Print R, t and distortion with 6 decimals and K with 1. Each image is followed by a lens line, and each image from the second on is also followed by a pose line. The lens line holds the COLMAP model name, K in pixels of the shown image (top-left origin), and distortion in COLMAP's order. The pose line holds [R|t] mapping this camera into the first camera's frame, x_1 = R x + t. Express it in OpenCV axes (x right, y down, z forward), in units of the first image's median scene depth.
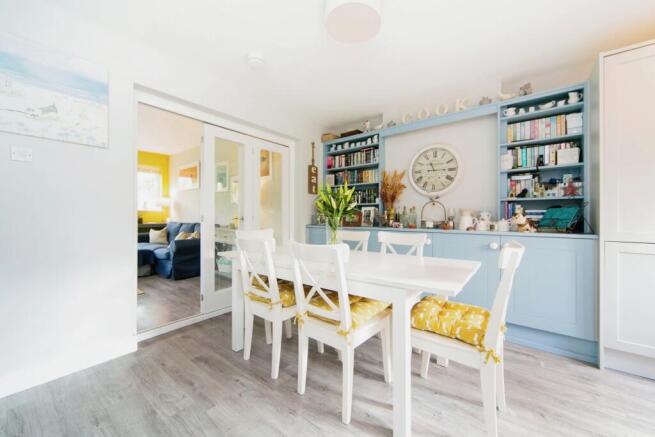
lens RADIAL K [[256.4, 0, 327.5], [0, 256.4, 218.5], [0, 0, 1]] dist [-0.000264, -0.000067]
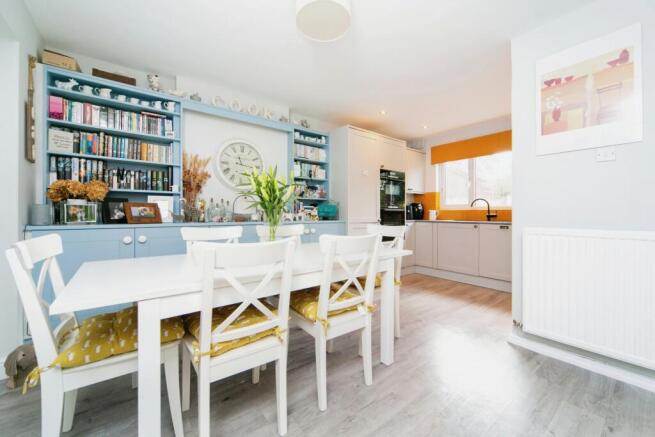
lens RADIAL K [[255.1, 0, 339.2], [0, 255.1, 213.0], [0, 0, 1]] dist [0.000803, -0.000162]
pose [[0.230258, -0.004365, 0.973120, -0.482212], [0.002934, 0.999989, 0.003791, 0.002393], [-0.973125, 0.001982, 0.230268, 0.385402]]
